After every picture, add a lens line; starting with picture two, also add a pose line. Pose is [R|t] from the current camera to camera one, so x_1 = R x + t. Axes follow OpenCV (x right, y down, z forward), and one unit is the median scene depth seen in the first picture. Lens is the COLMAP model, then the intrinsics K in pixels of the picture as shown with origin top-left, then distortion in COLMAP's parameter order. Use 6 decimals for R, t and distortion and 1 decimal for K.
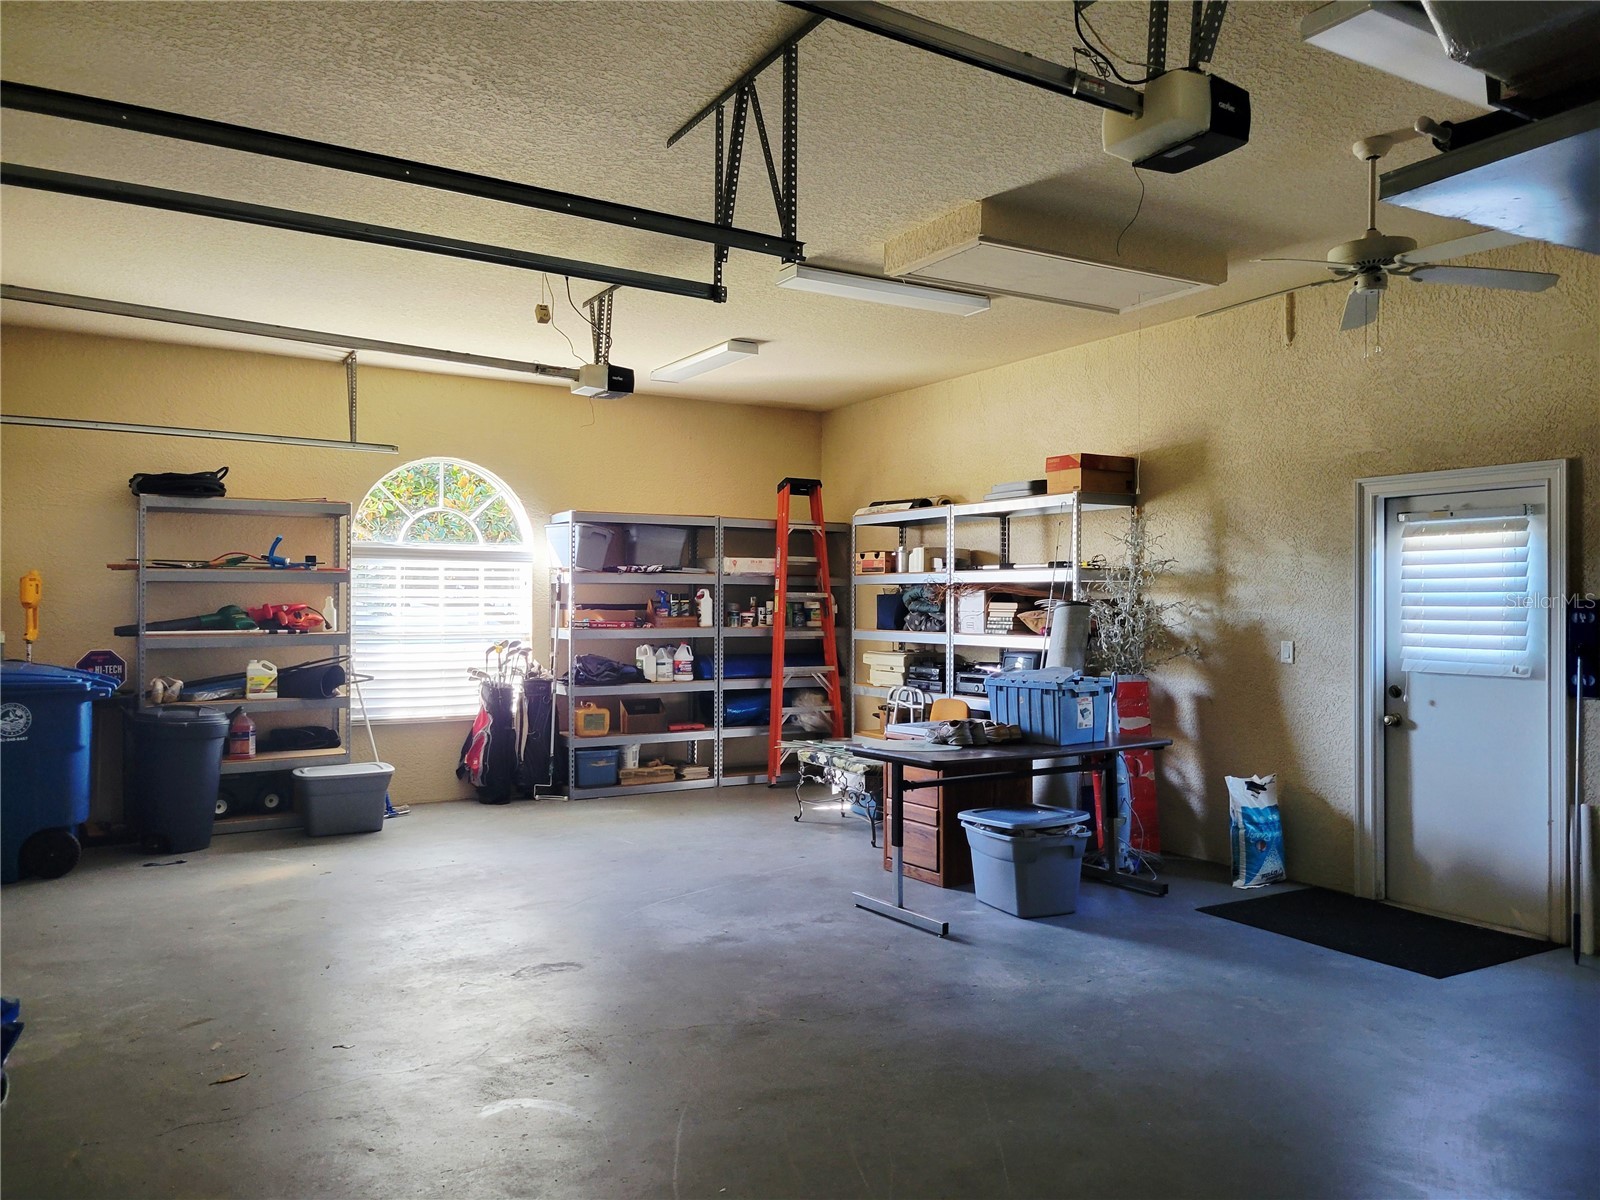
lens RADIAL K [[1199.4, 0, 795.1], [0, 1199.4, 602.3], [0, 0, 1]] dist [0.046468, -0.028524]
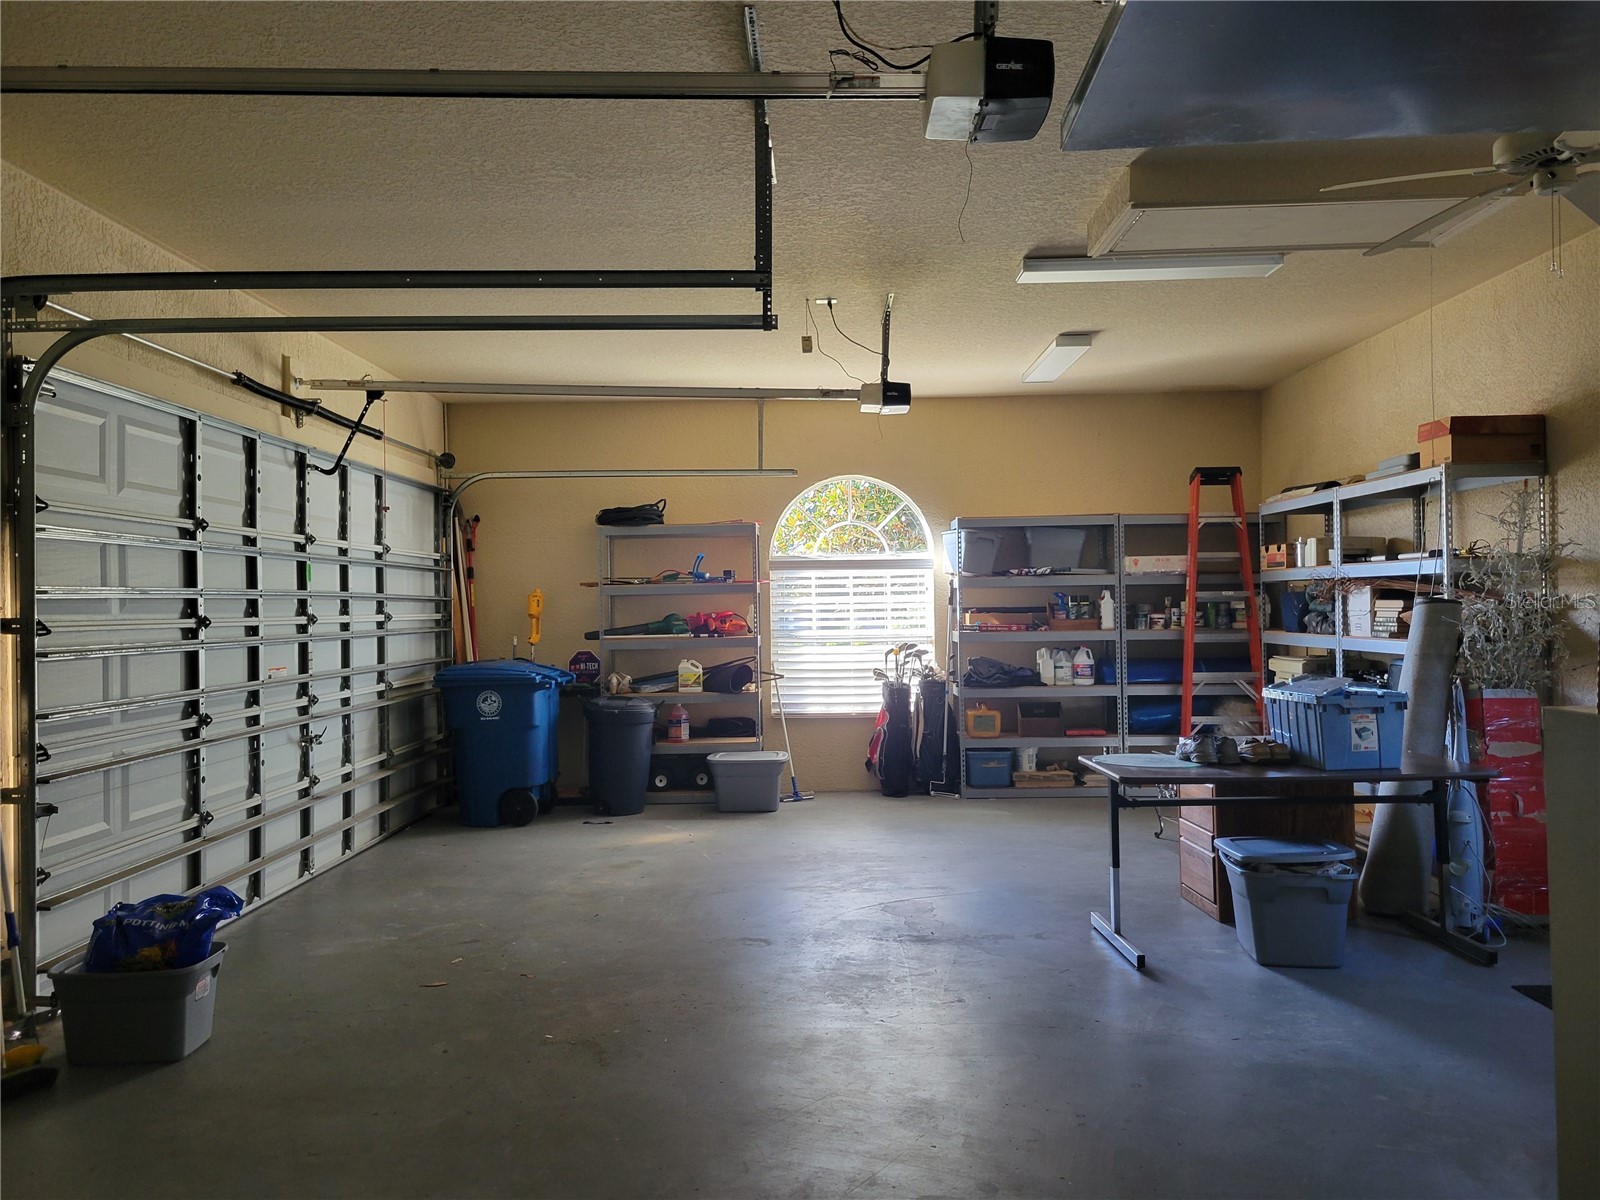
lens RADIAL K [[1199.4, 0, 784.5], [0, 1199.4, 600.2], [0, 0, 1]] dist [0.046468, -0.028524]
pose [[0.846091, -0.017834, -0.532740, 0.256115], [0.017113, 0.999834, -0.006293, -0.001578], [0.532764, -0.003792, 0.846255, 0.051599]]
